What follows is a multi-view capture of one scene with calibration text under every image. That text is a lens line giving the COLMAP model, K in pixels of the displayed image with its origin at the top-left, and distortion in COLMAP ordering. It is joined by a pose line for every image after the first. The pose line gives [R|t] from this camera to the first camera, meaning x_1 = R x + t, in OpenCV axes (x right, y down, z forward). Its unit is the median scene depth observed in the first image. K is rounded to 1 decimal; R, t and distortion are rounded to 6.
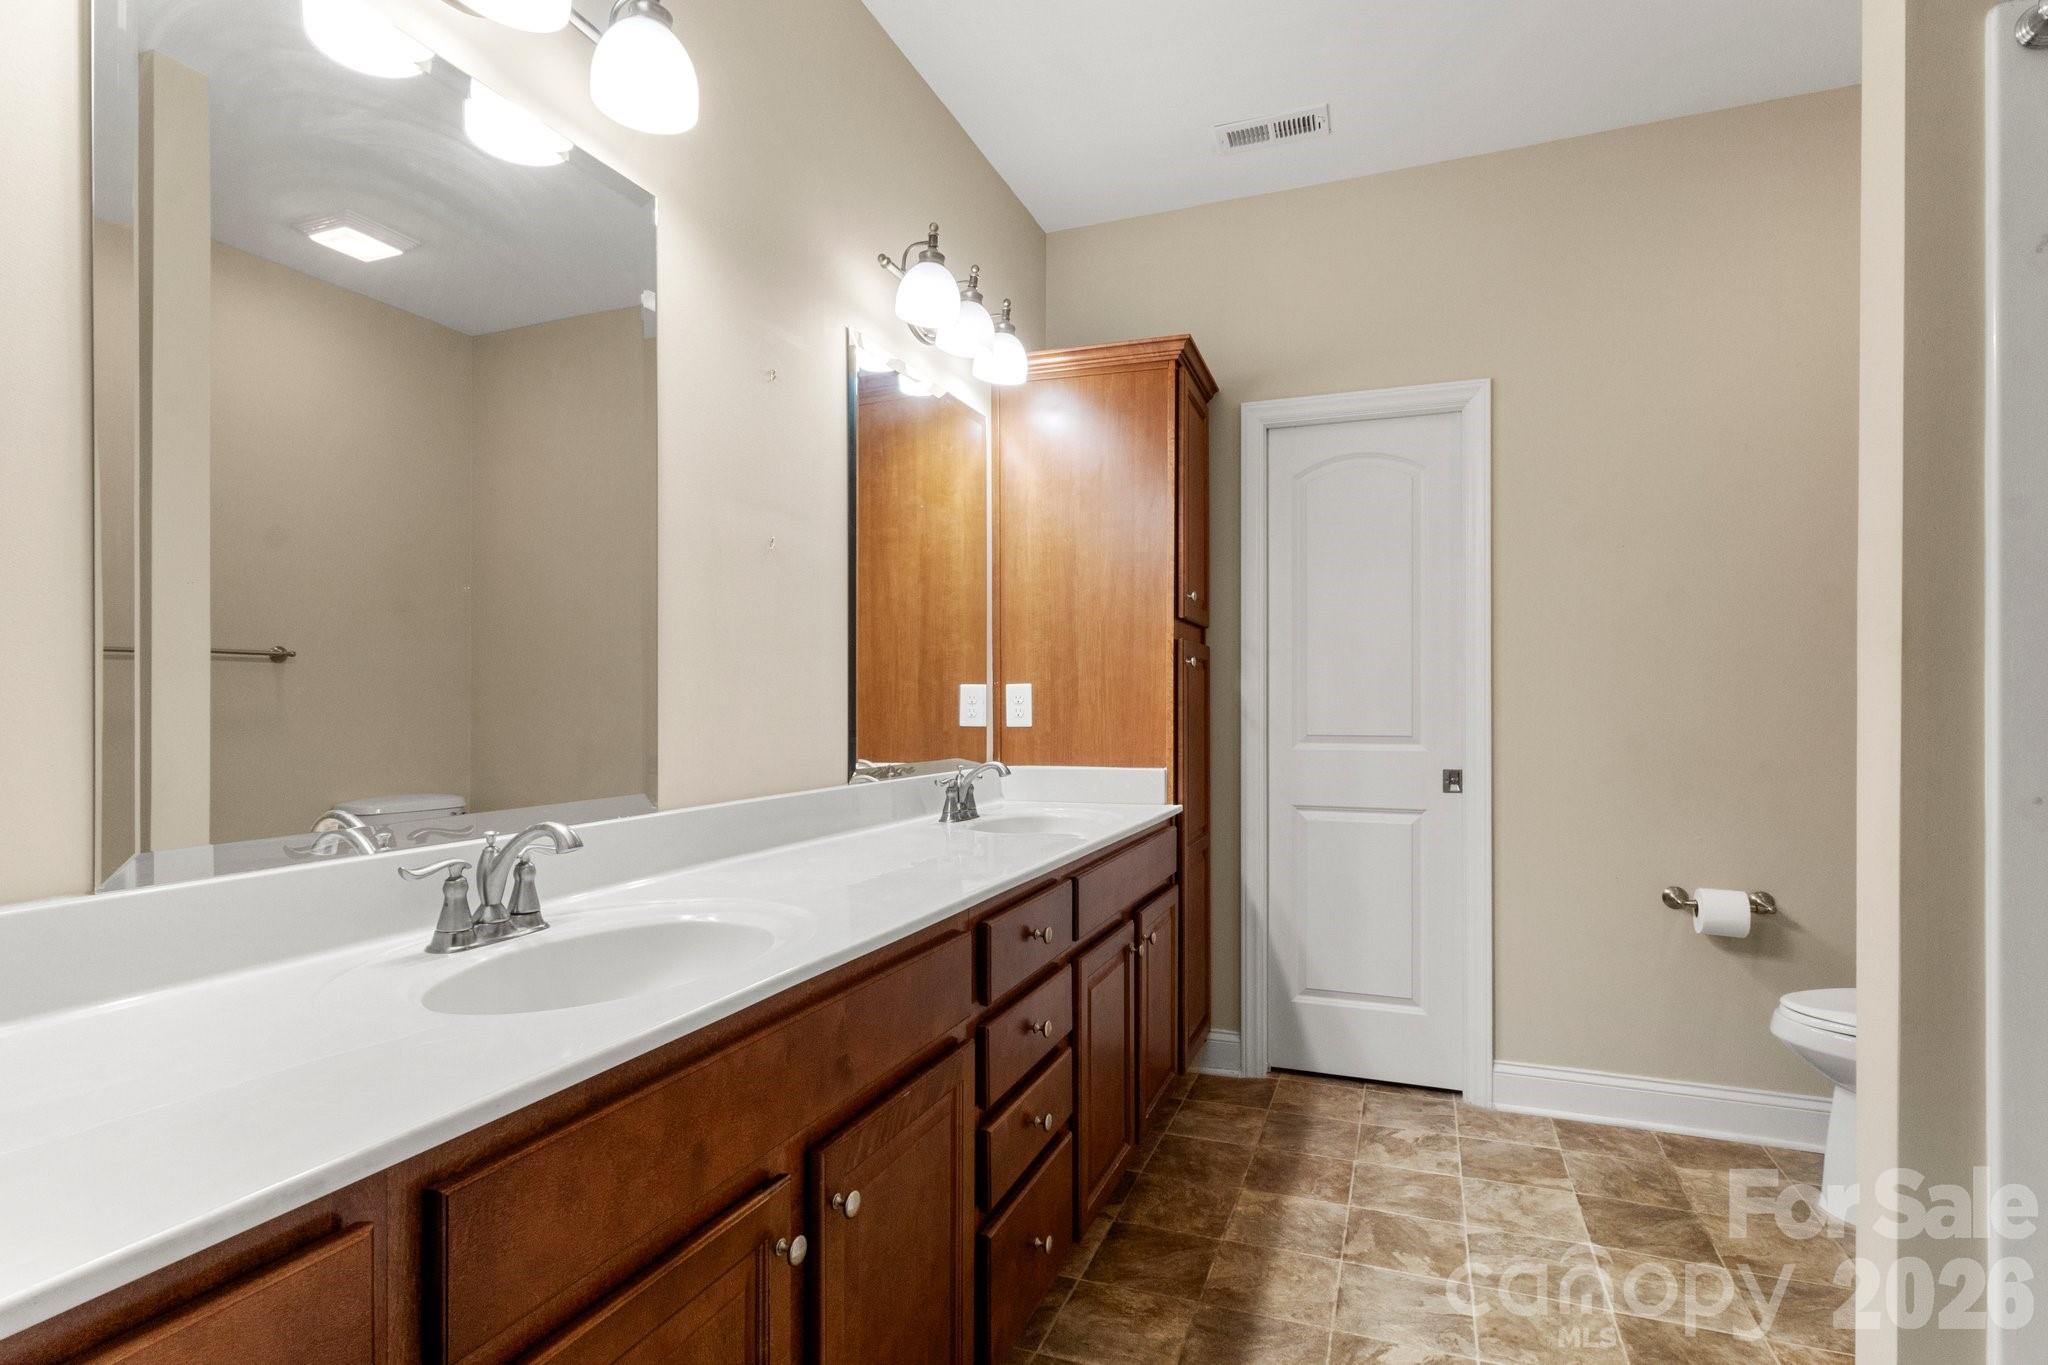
lens RADIAL K [[984.7, 0, 1019.4], [0, 984.7, 707.2], [0, 0, 1]] dist [-0.005201, 0.000042]
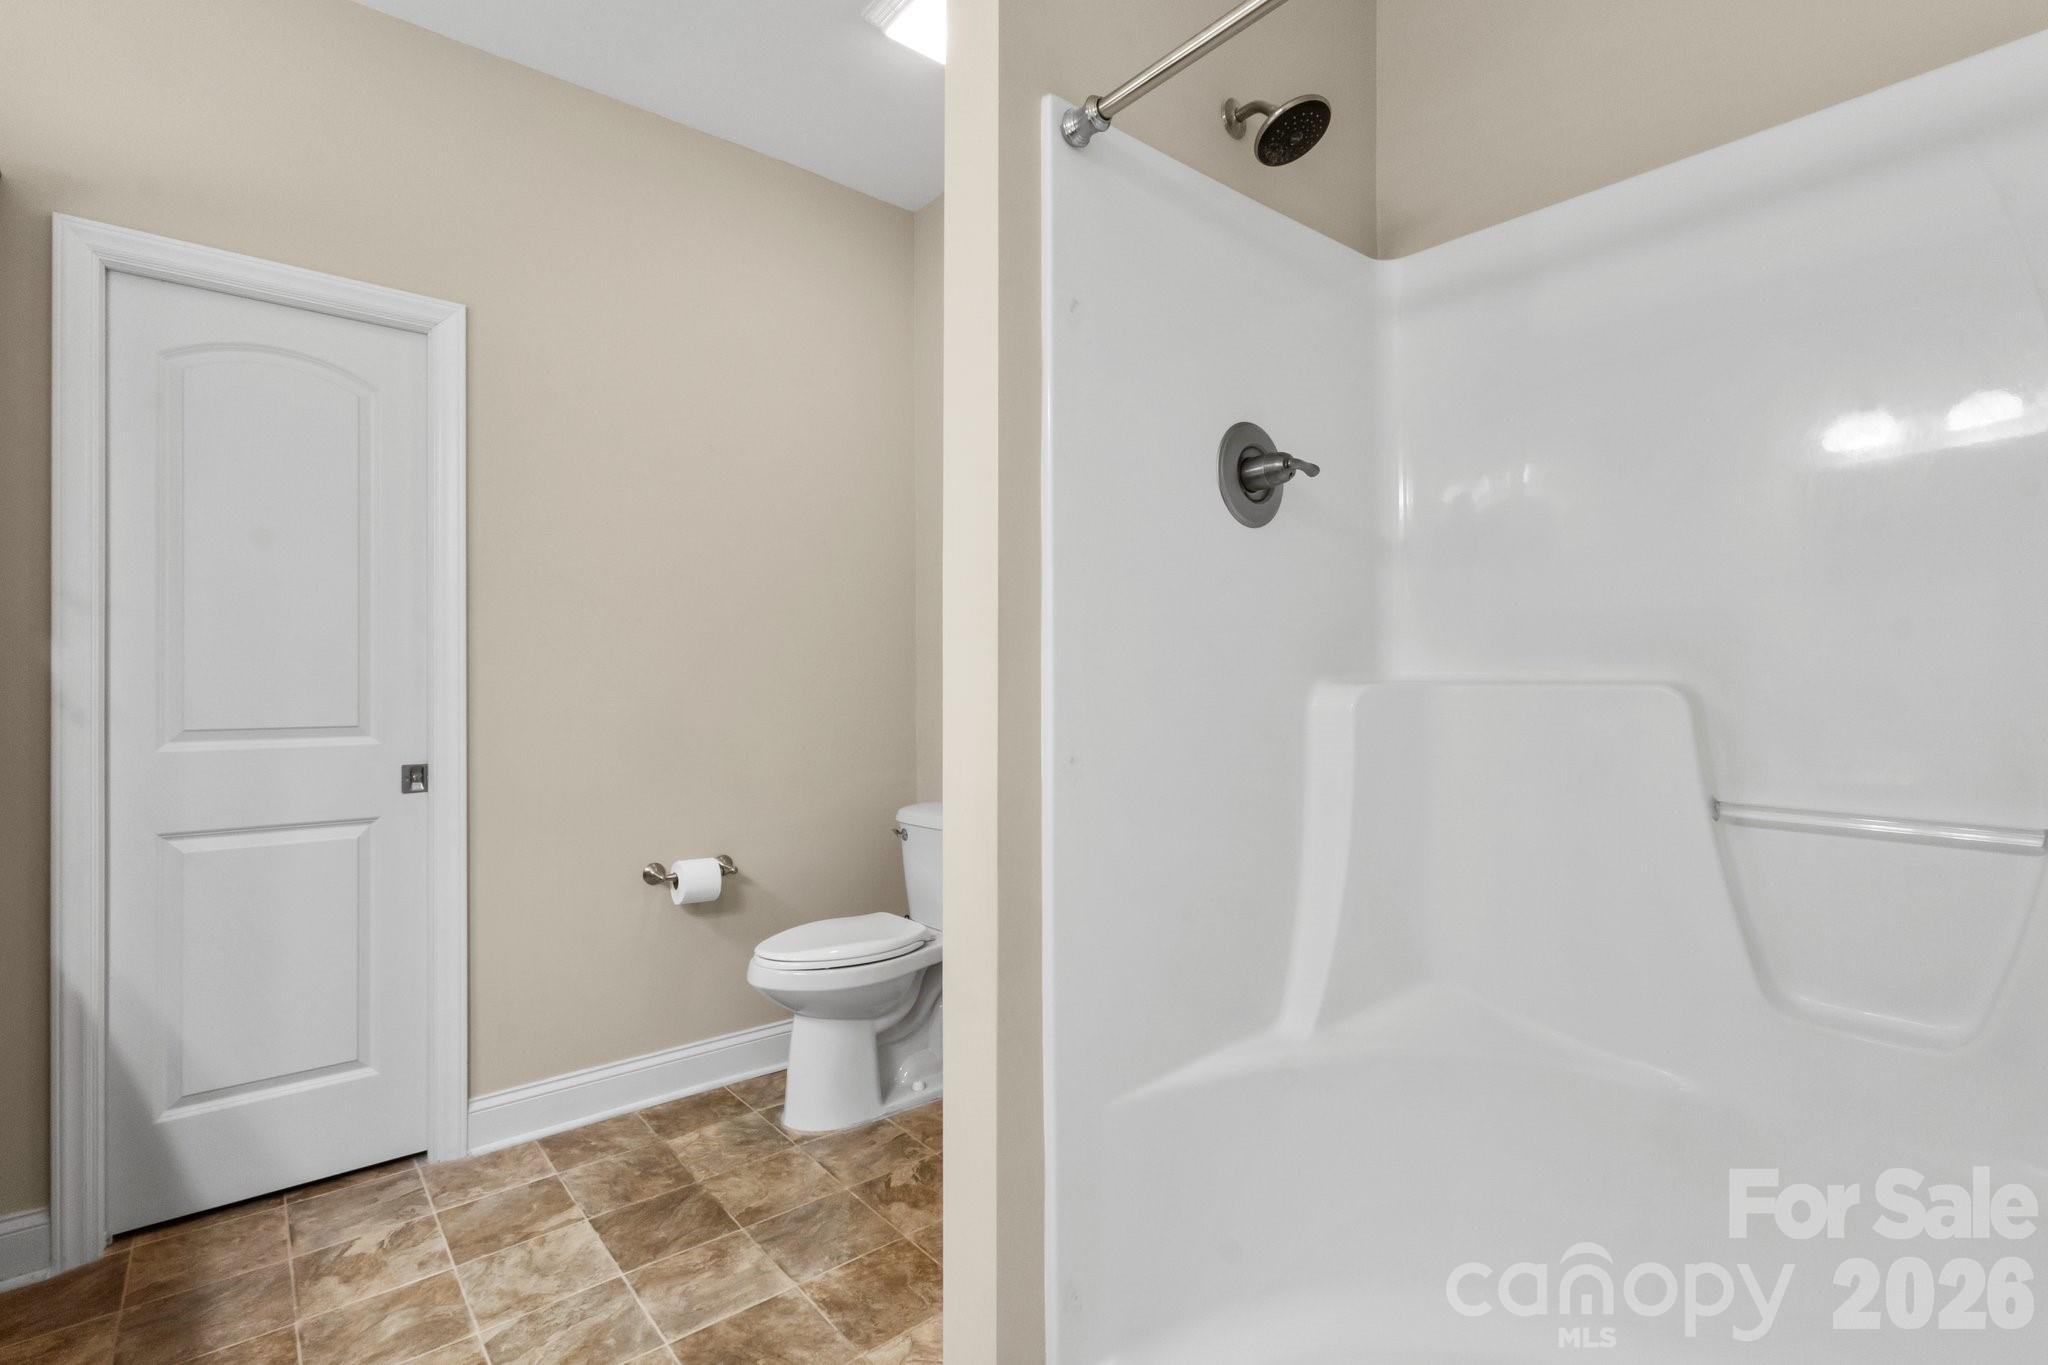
lens RADIAL K [[944.6, 0, 1039.2], [0, 944.6, 683.9], [0, 0, 1]] dist [0.013040, -0.005633]
pose [[0.481343, 0.001818, 0.876530, -0.006171], [0.005002, 0.999976, -0.004821, 0.002302], [-0.876518, 0.006705, 0.481322, 0.173950]]
